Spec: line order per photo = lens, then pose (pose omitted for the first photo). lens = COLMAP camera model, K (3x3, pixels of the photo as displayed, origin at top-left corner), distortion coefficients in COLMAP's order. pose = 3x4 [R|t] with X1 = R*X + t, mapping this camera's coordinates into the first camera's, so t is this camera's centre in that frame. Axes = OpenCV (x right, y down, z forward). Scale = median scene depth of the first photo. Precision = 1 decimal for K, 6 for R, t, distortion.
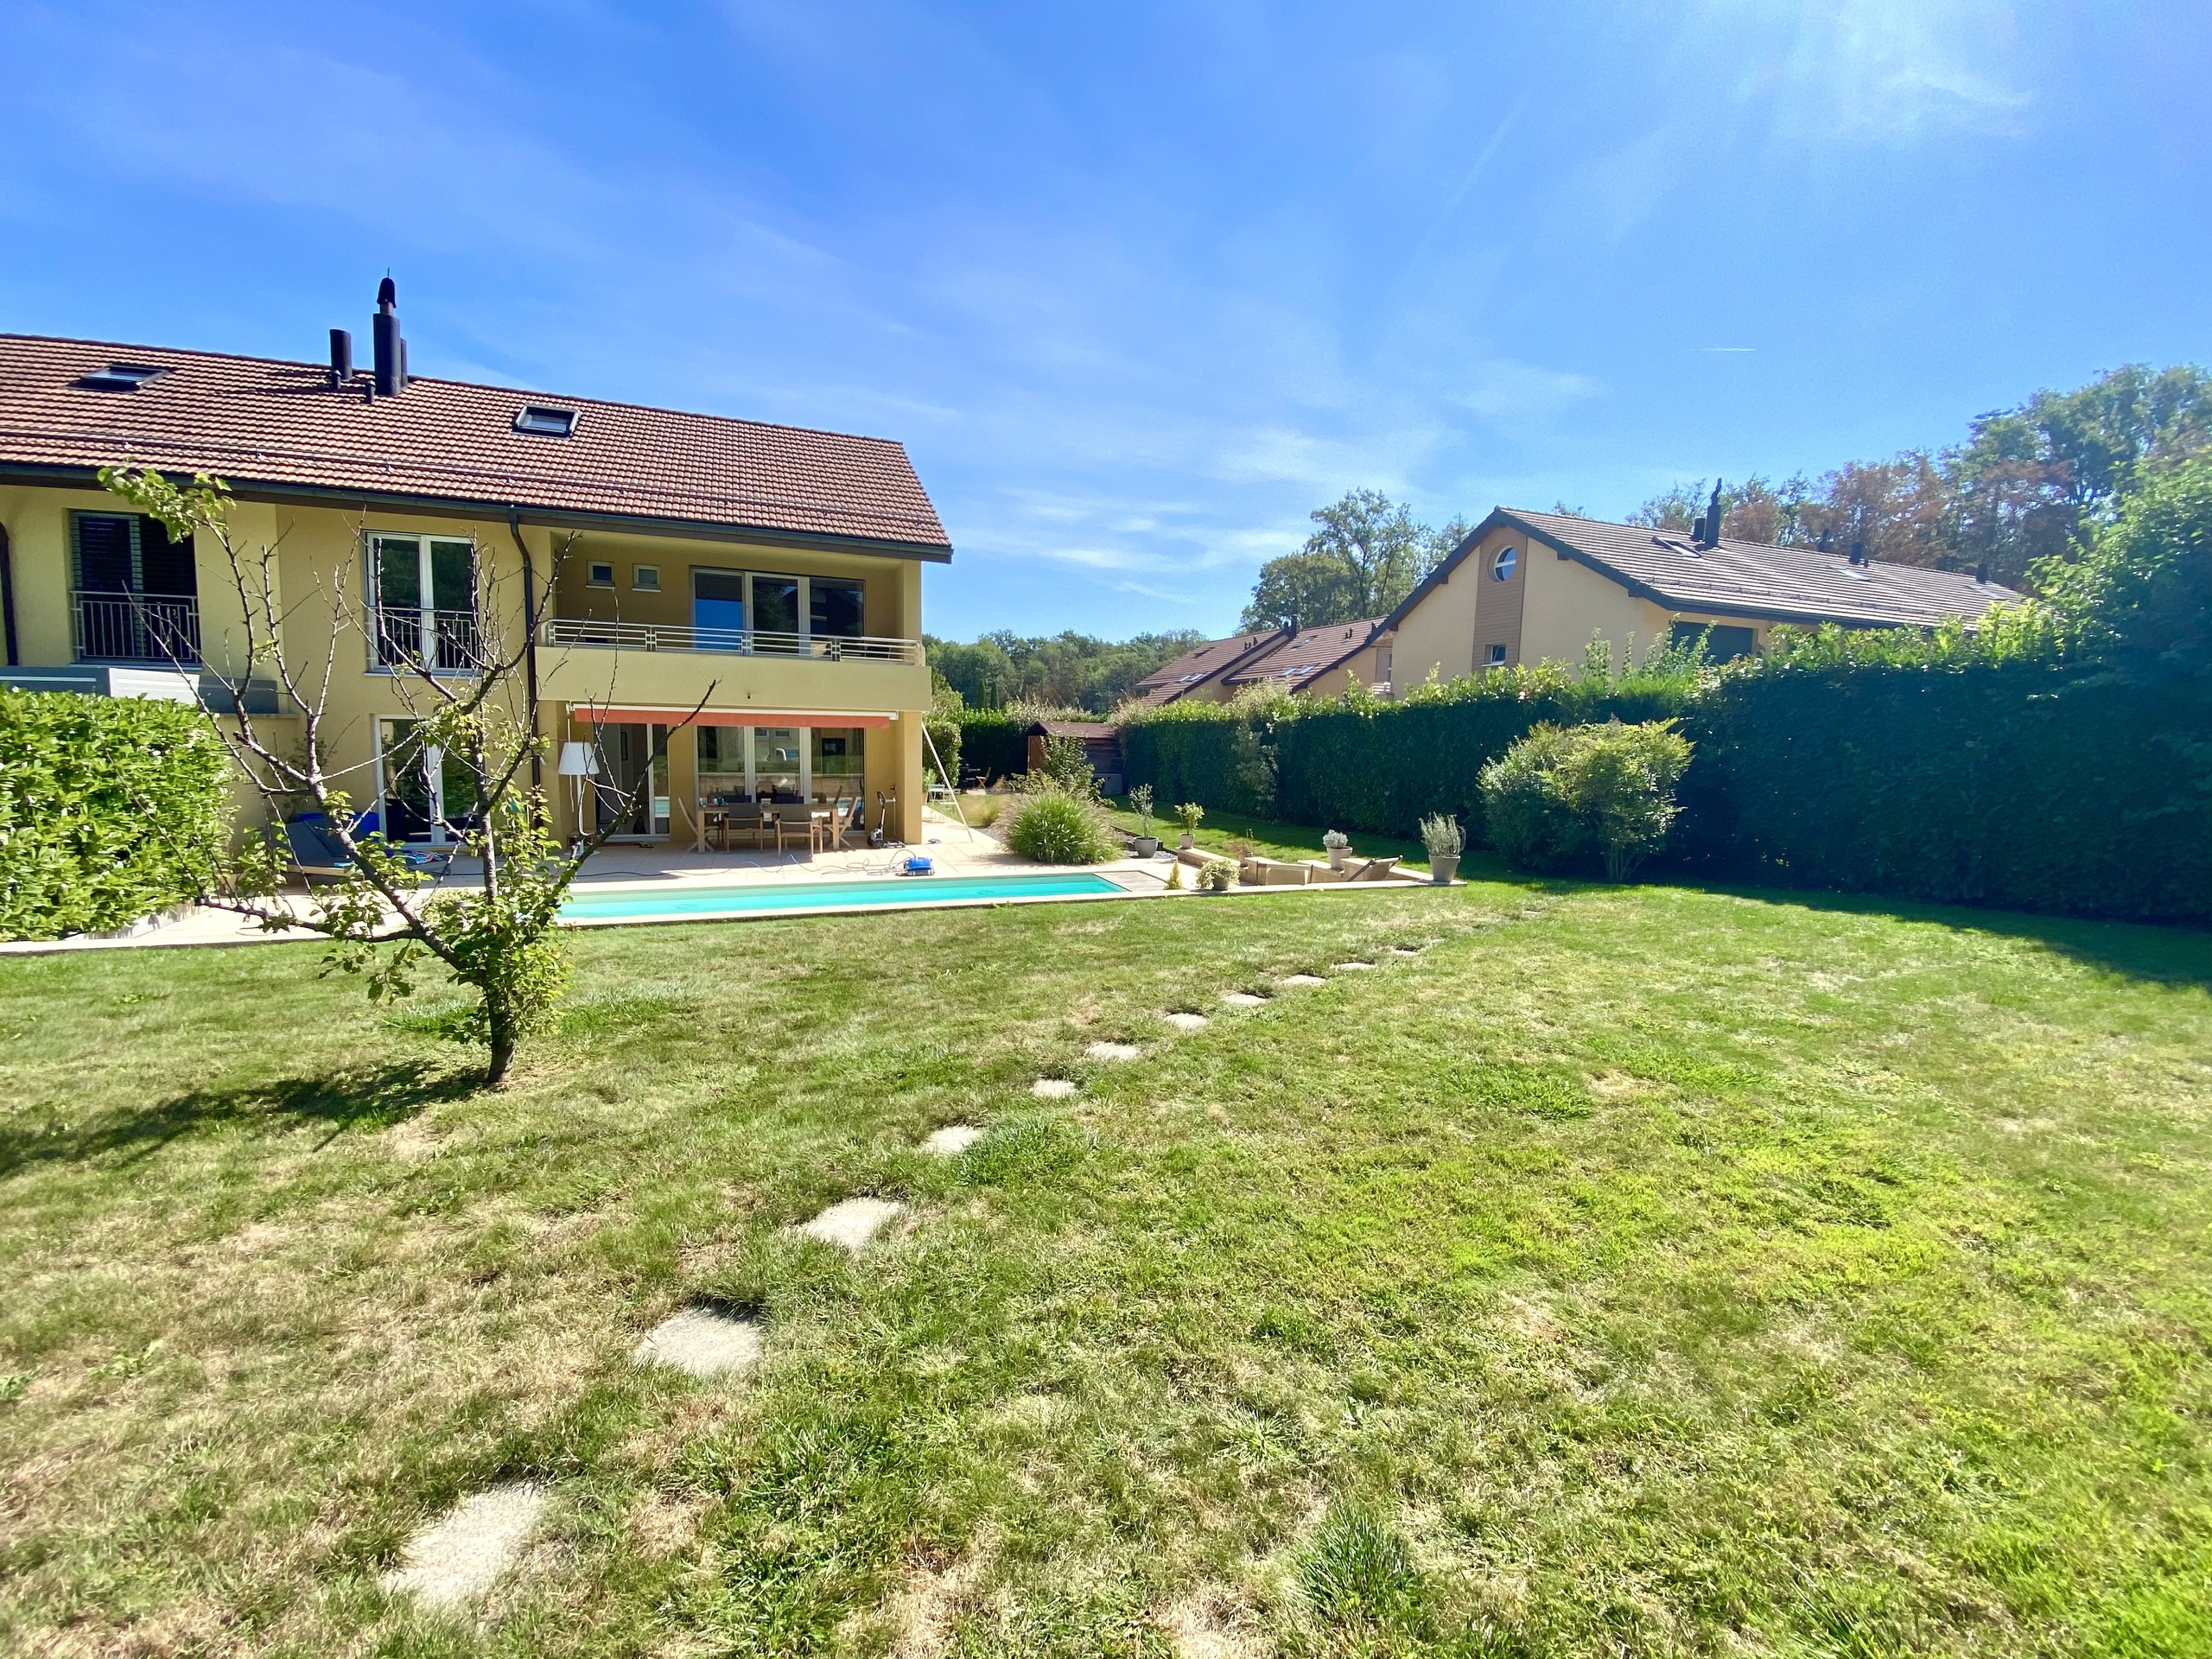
lens RADIAL K [[906.2, 0, 1100.9], [0, 906.2, 829.9], [0, 0, 1]] dist [0.000919, -0.010366]
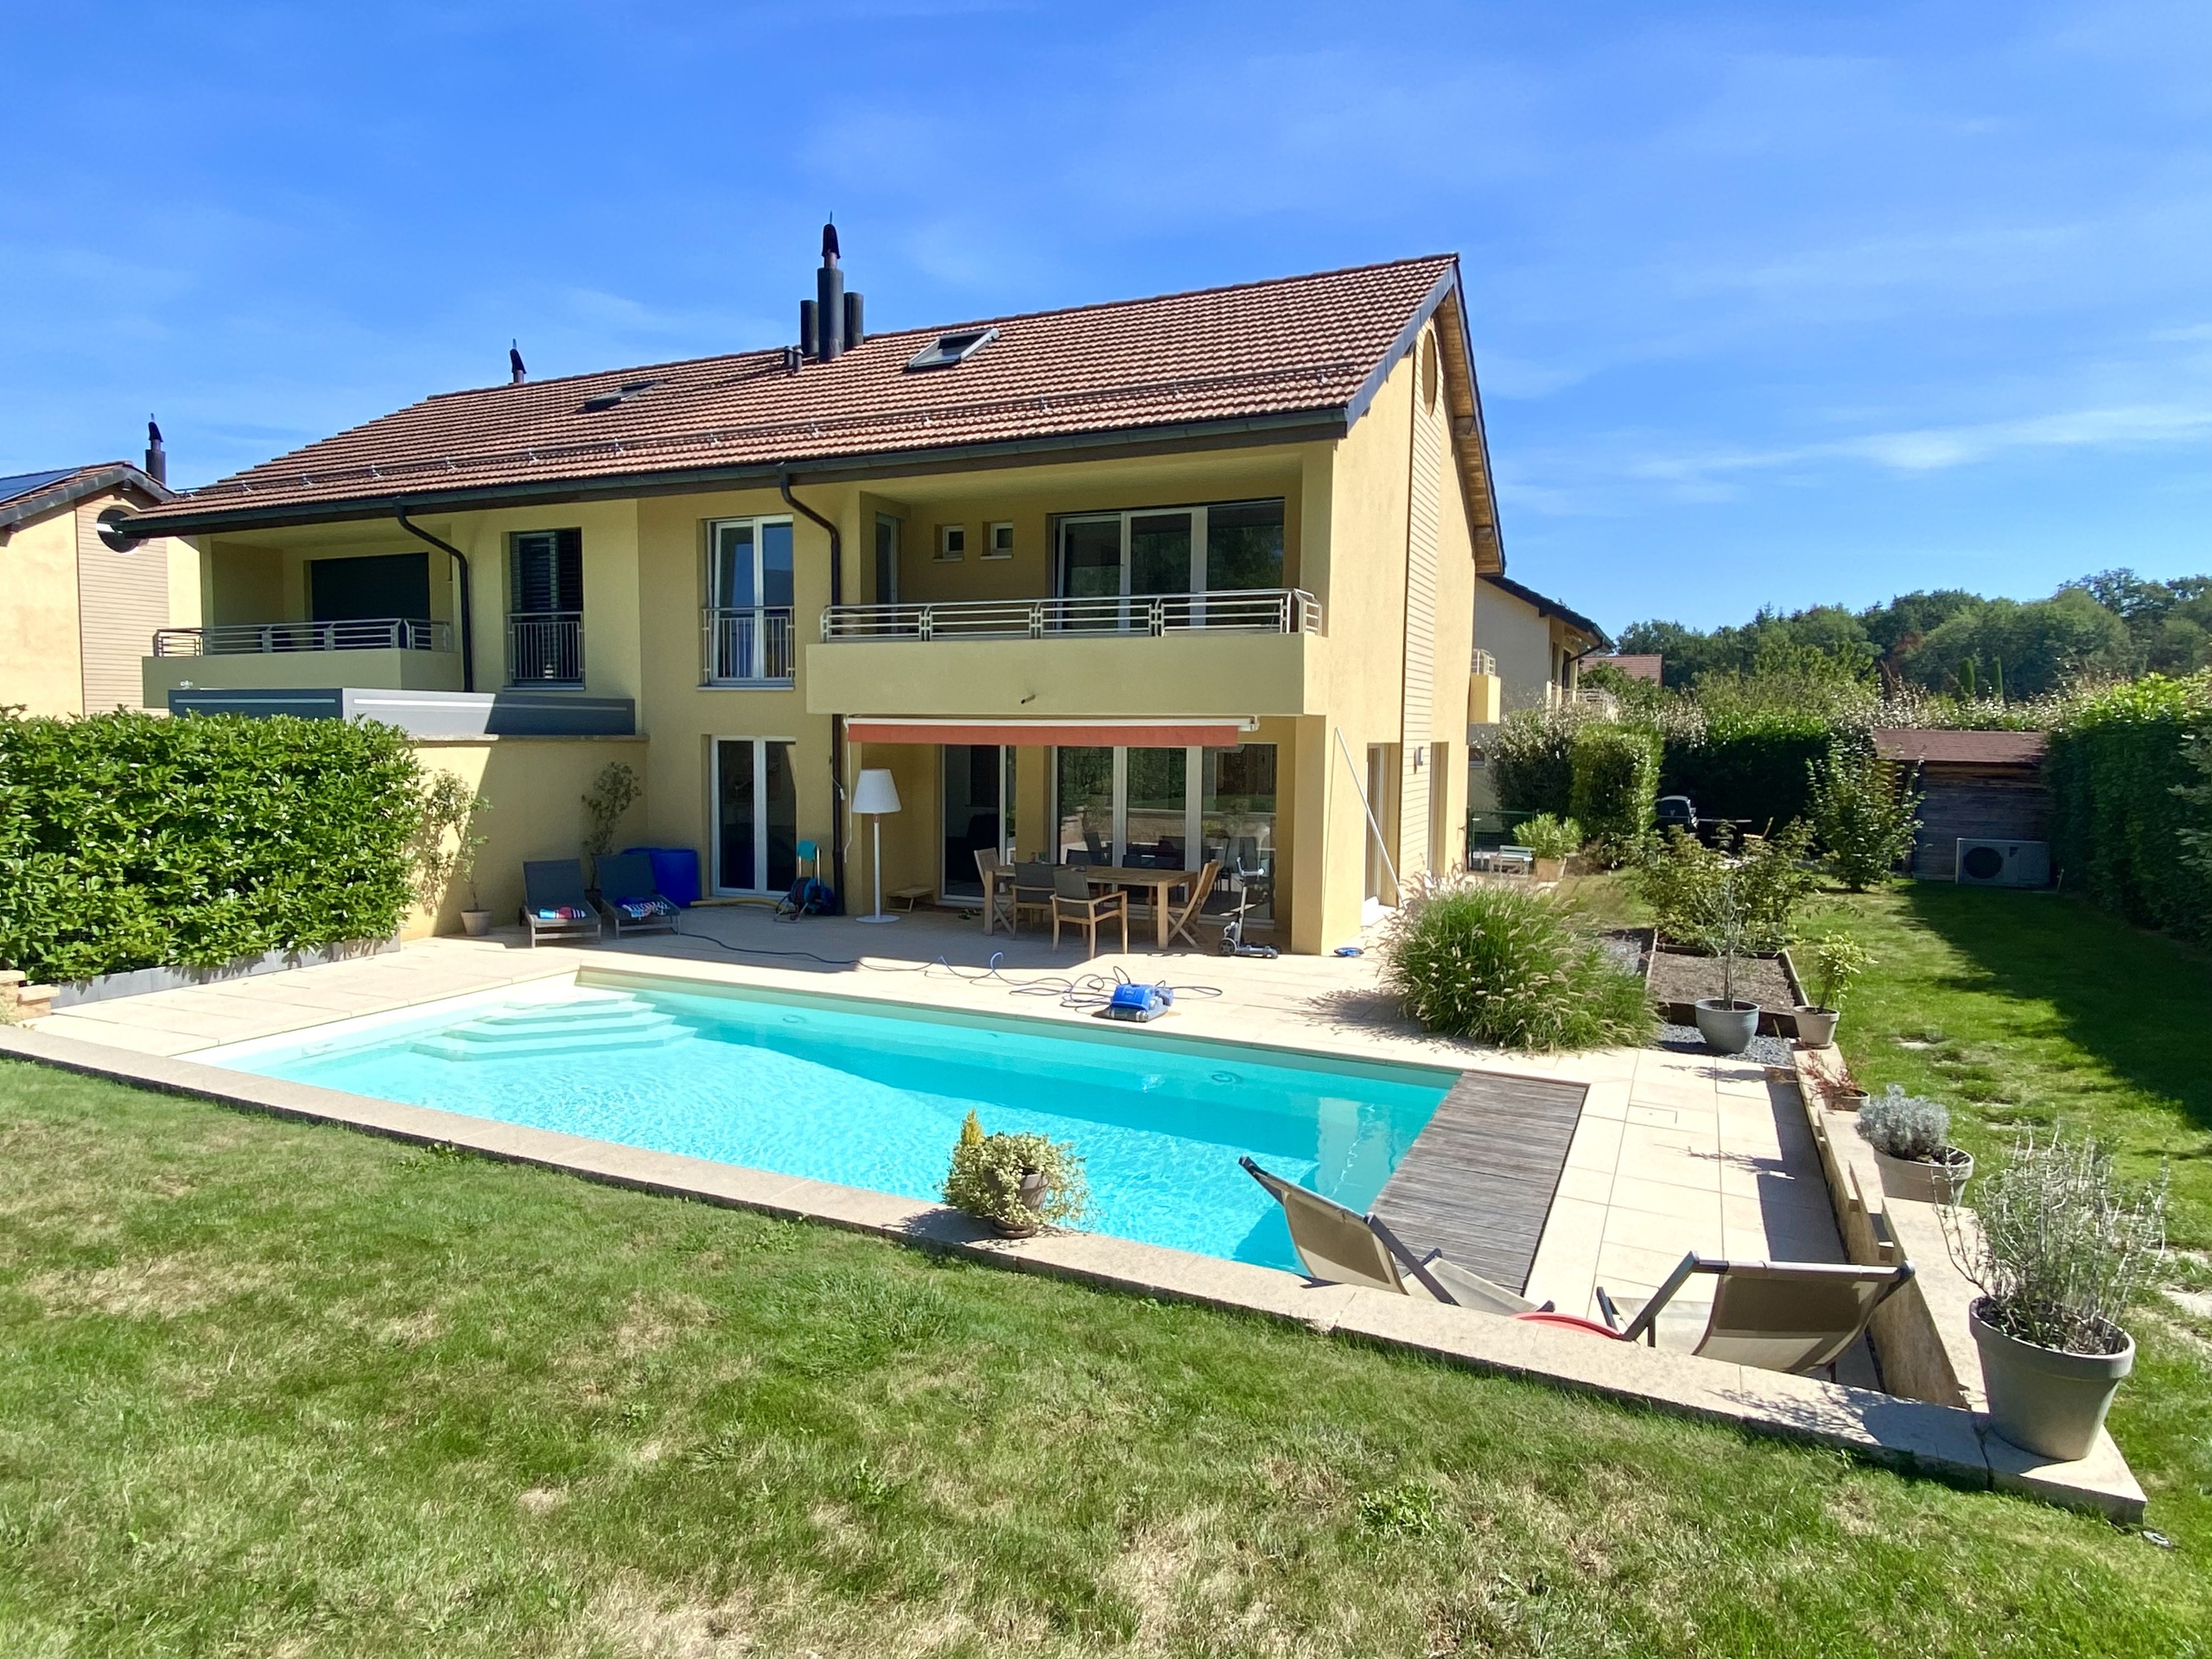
lens RADIAL K [[1270.3, 0, 1110.3], [0, 1270.3, 825.0], [0, 0, 1]] dist [0.007239, 0.000781]
pose [[0.712764, 0.036438, -0.700457, 0.284123], [-0.072148, 0.997161, -0.021543, -0.042852], [0.697684, 0.065892, 0.713369, 0.395202]]
